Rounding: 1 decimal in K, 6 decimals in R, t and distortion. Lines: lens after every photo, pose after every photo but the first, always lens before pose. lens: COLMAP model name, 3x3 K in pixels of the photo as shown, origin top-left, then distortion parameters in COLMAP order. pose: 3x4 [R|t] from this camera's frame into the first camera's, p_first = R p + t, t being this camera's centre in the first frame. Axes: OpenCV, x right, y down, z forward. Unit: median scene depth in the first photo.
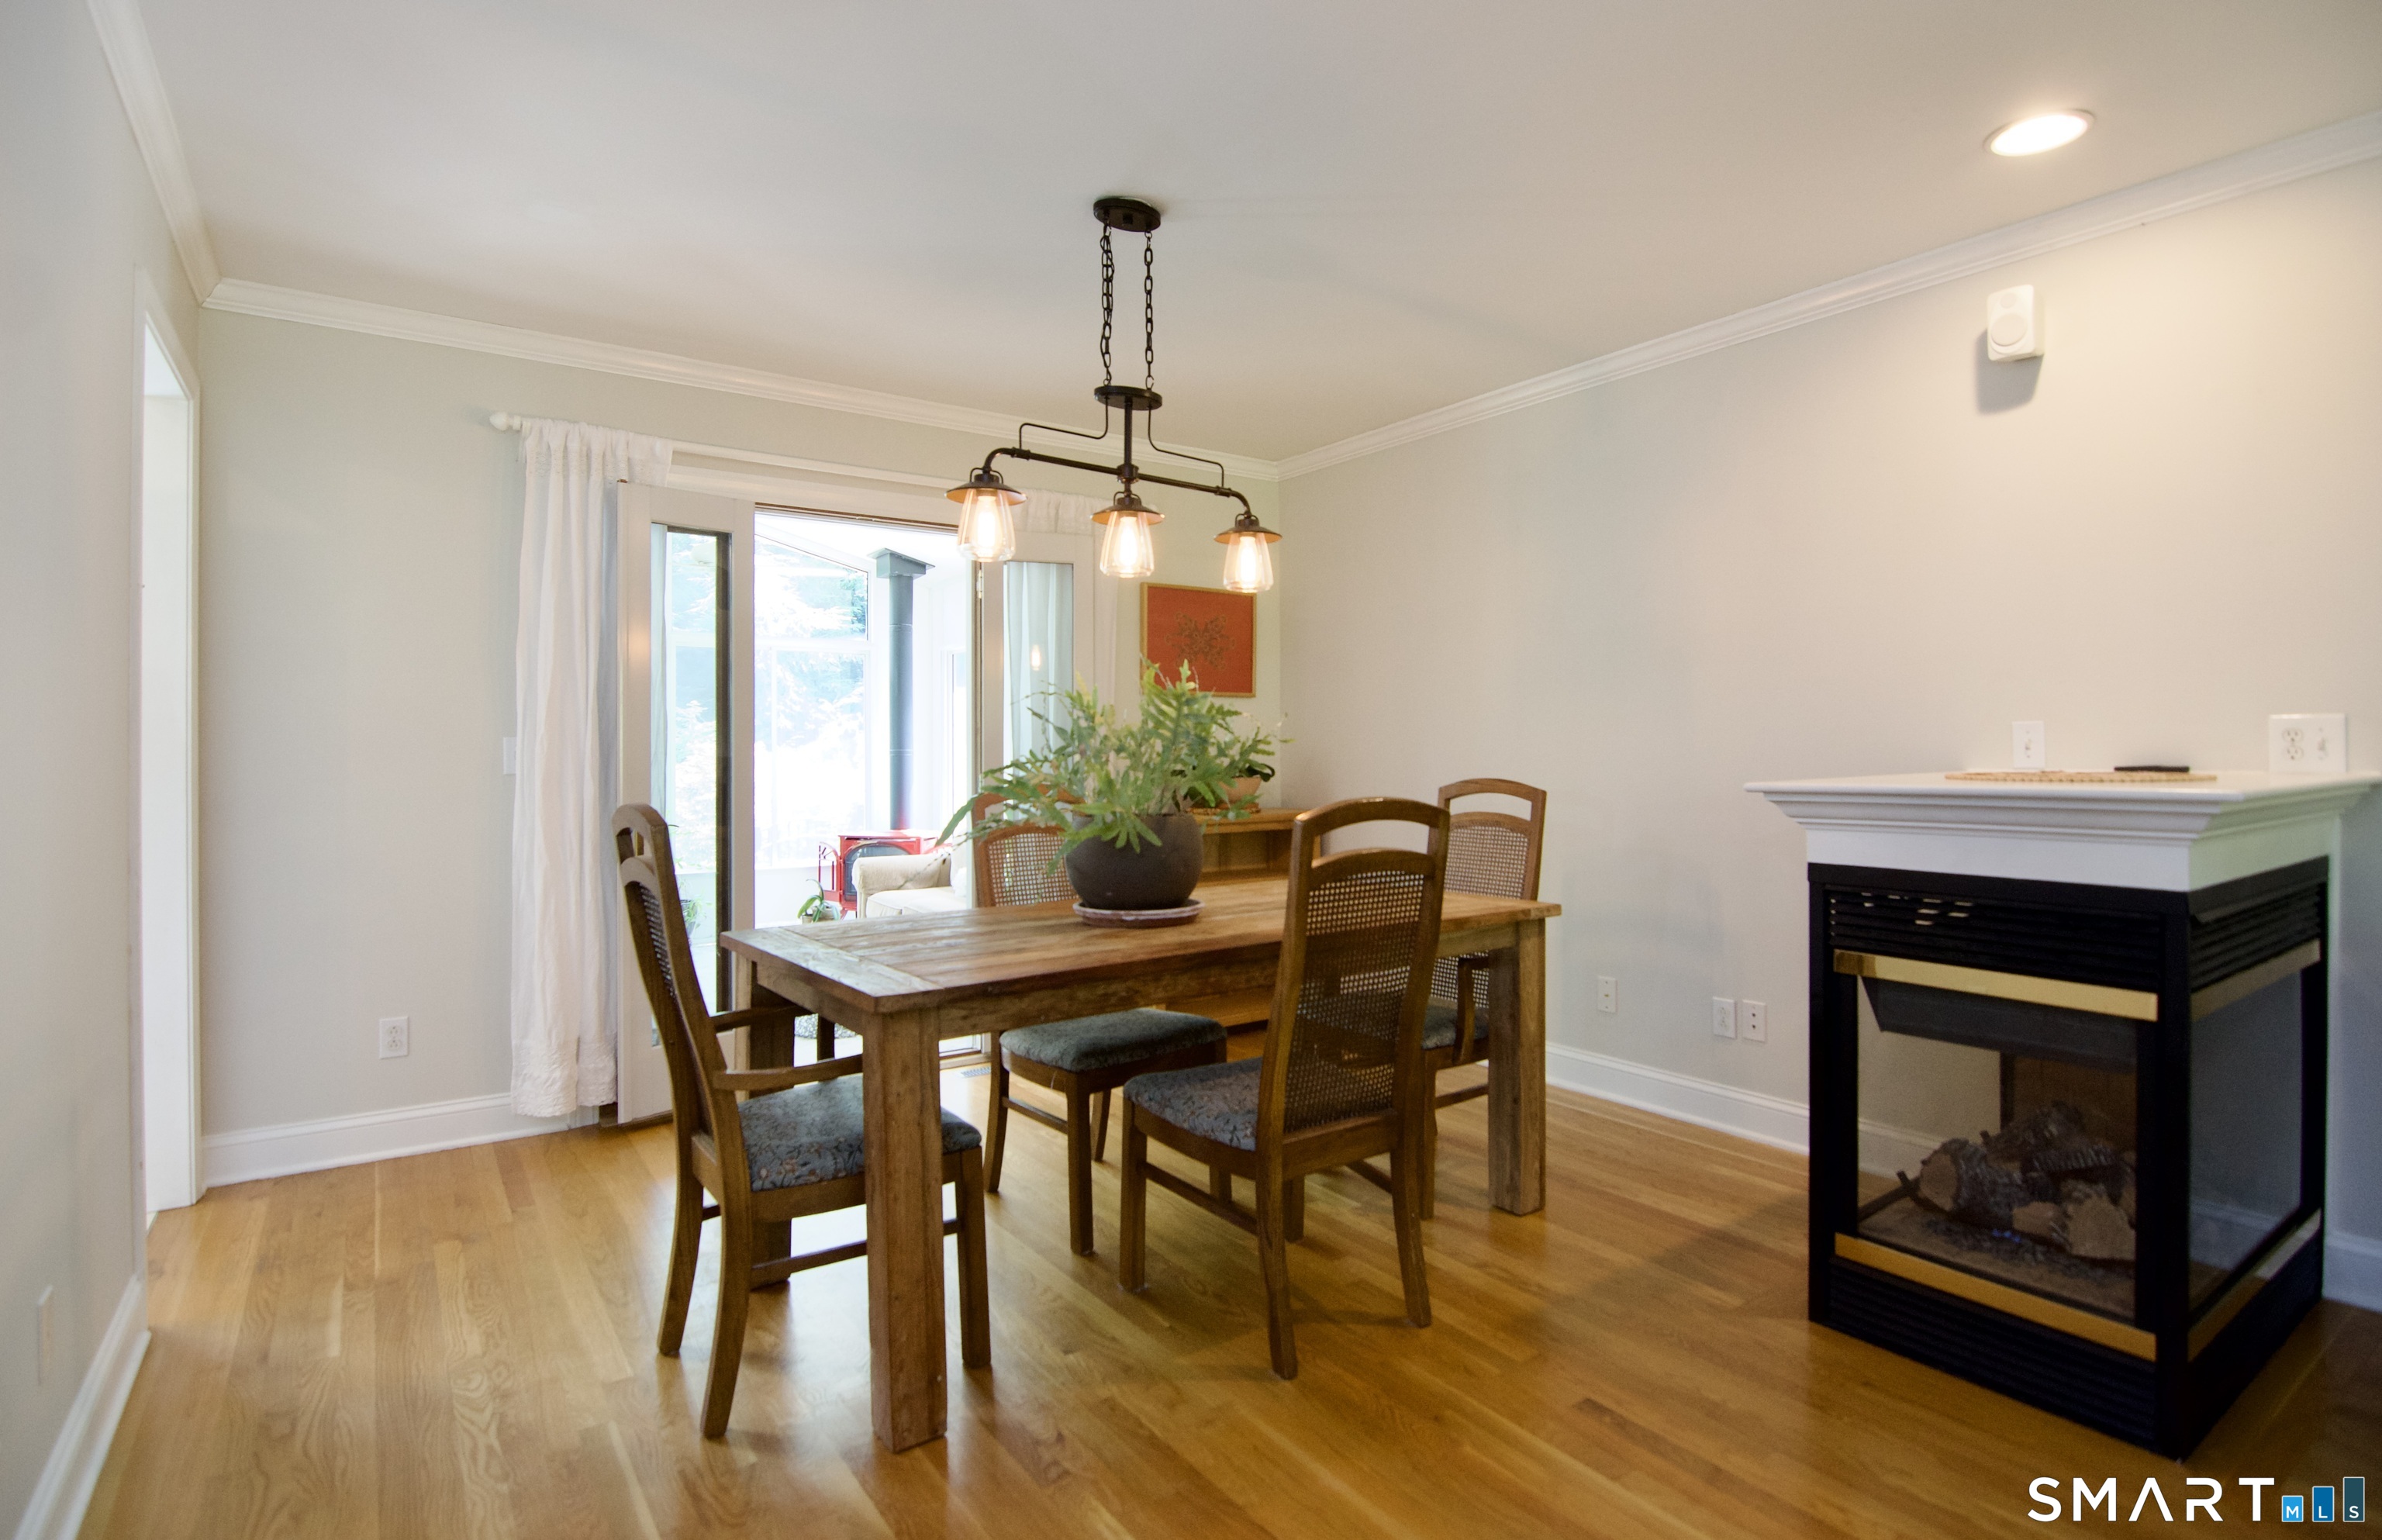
lens RADIAL K [[1130.6, 0, 1183.3], [0, 1130.6, 766.3], [0, 0, 1]] dist [-0.013039, -0.000363]
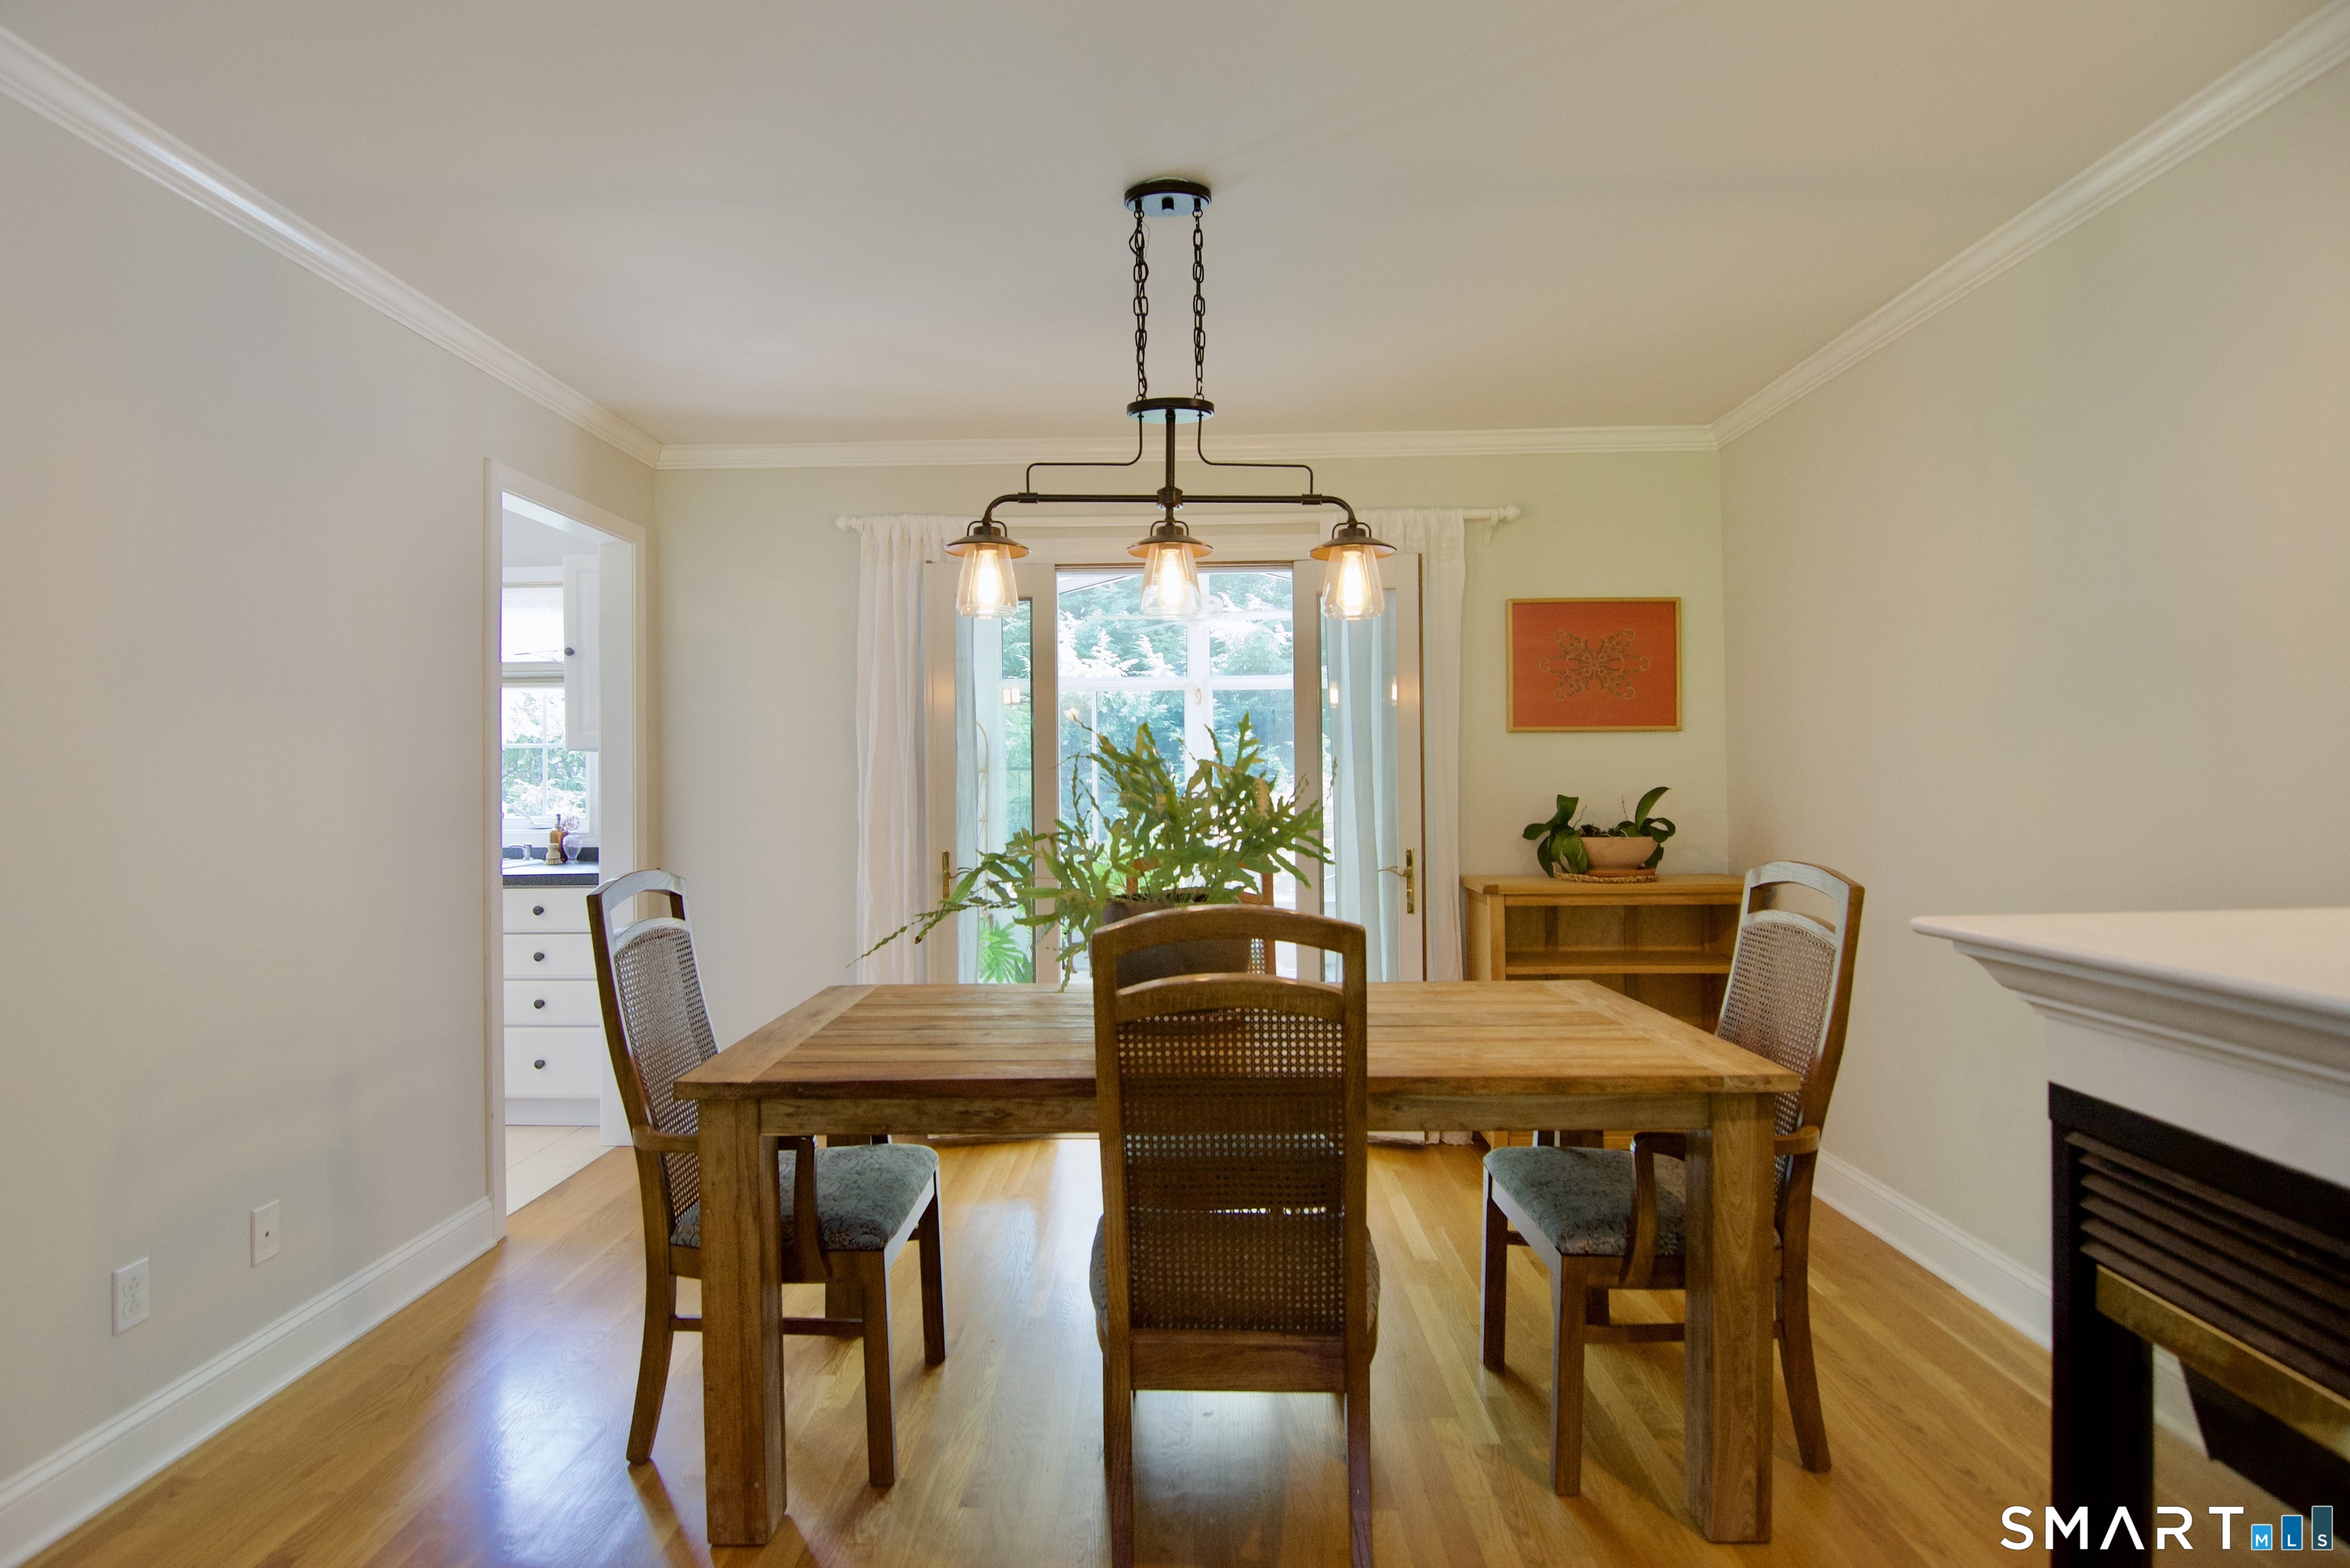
lens RADIAL K [[1139.6, 0, 1172.5], [0, 1139.6, 784.3], [0, 0, 1]] dist [-0.011845, -0.002715]
pose [[0.805000, -0.000039, -0.593275, 0.465135], [-0.001774, 0.999995, -0.002473, -0.040171], [0.593272, 0.003043, 0.804996, 0.307124]]
